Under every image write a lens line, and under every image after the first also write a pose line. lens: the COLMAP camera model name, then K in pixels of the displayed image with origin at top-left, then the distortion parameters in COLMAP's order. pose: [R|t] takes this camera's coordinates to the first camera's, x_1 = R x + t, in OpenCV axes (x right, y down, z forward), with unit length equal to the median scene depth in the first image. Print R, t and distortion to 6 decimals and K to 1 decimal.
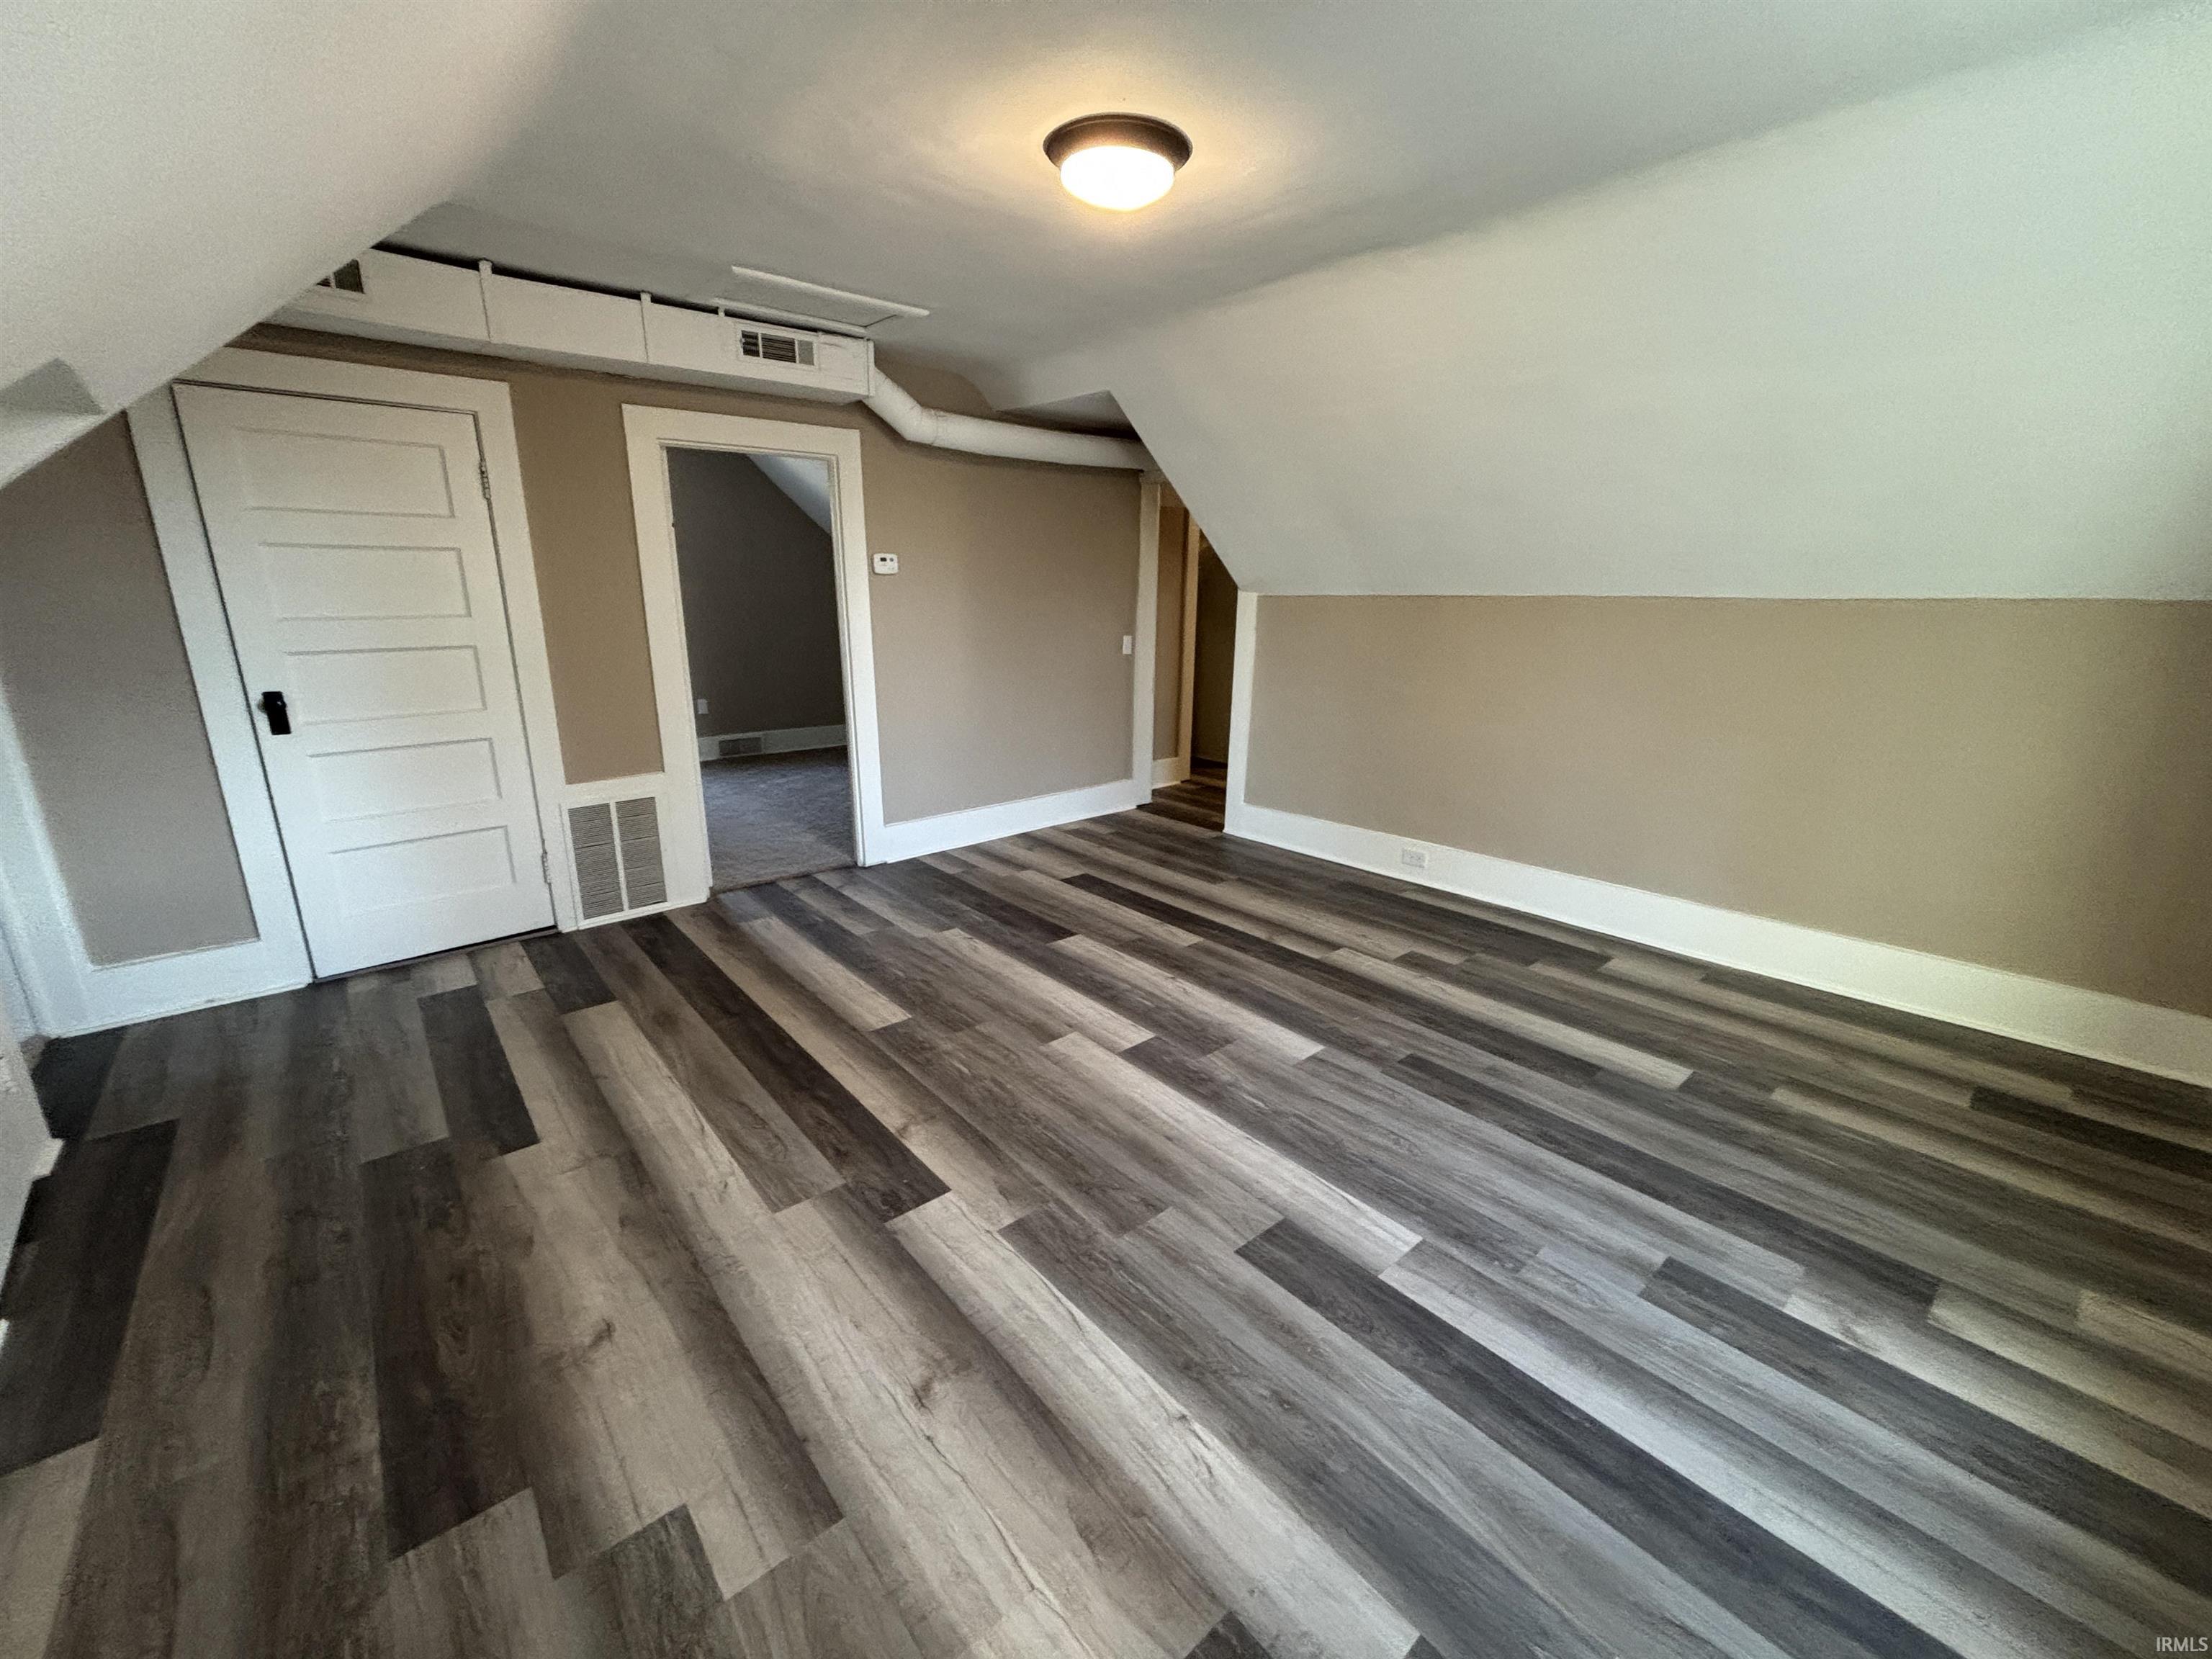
lens RADIAL K [[888.5, 0, 1091.6], [0, 888.5, 837.1], [0, 0, 1]] dist [0.003116, -0.002414]
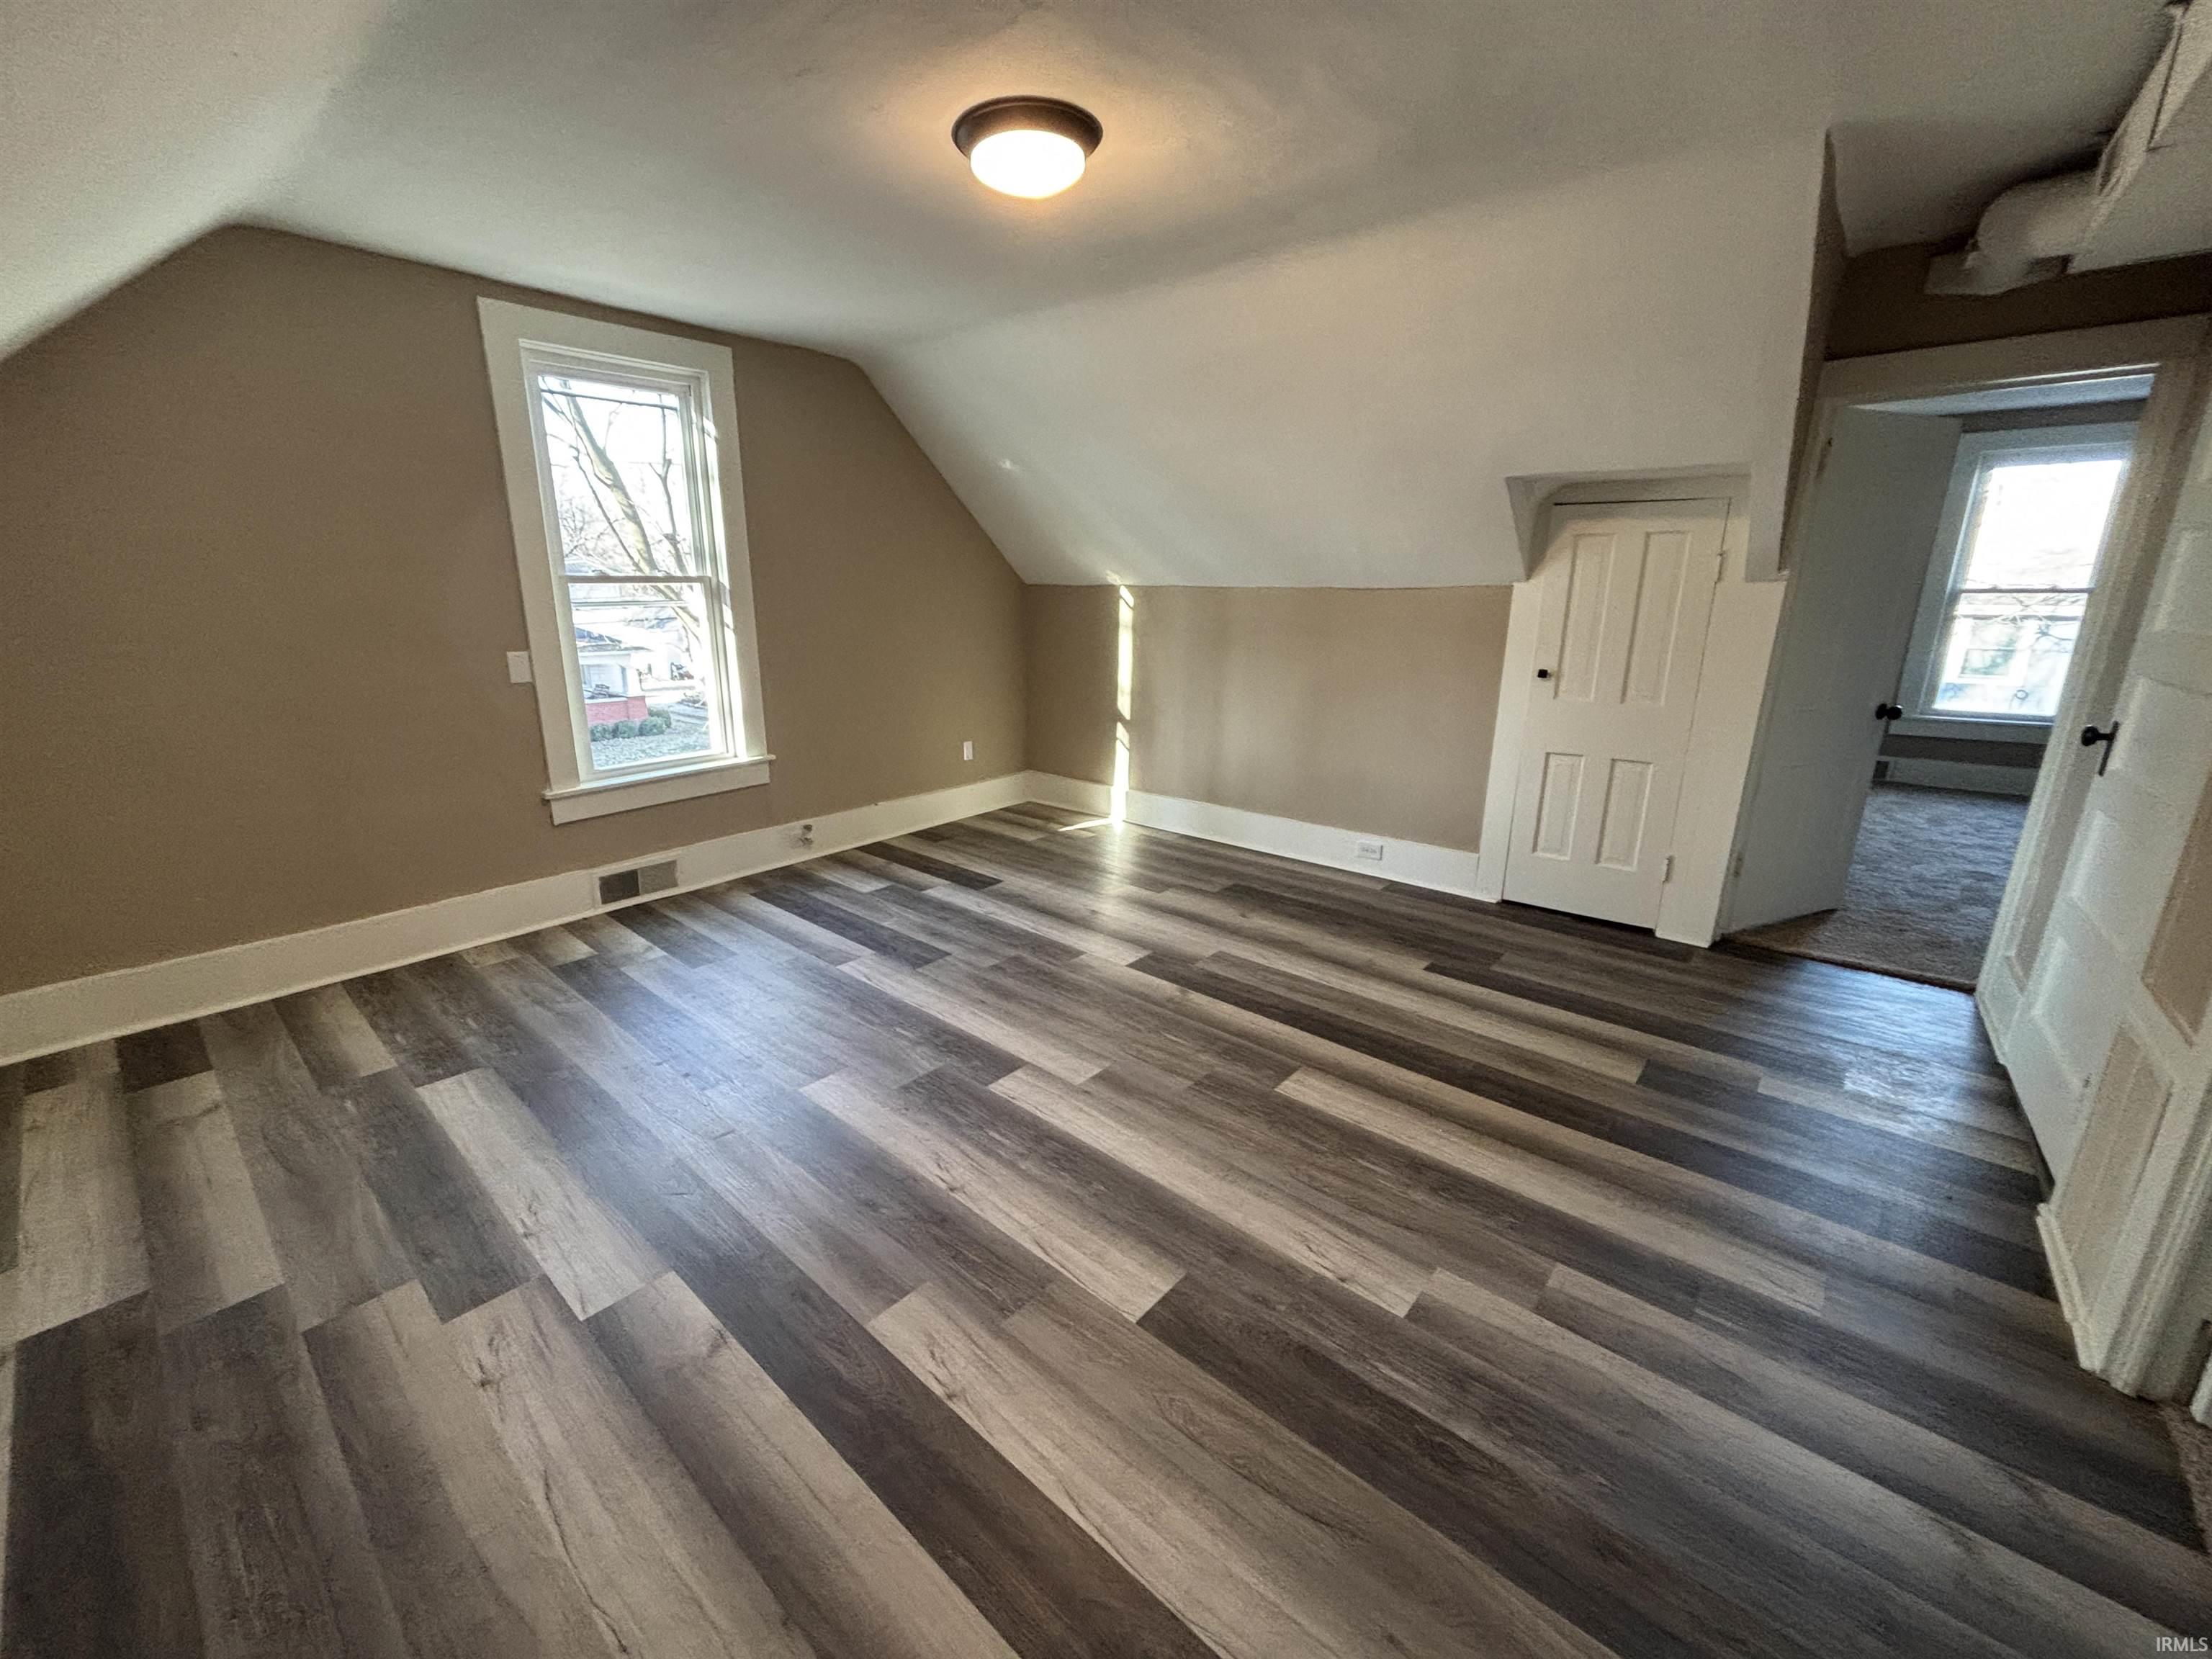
lens RADIAL K [[888.5, 0, 1096.6], [0, 888.5, 818.4], [0, 0, 1]] dist [0.003116, -0.002414]
pose [[-0.988331, 0.030390, -0.149260, 0.099997], [-0.049678, 0.862010, 0.504451, -0.521374], [0.143994, 0.505980, -0.850441, 1.855658]]
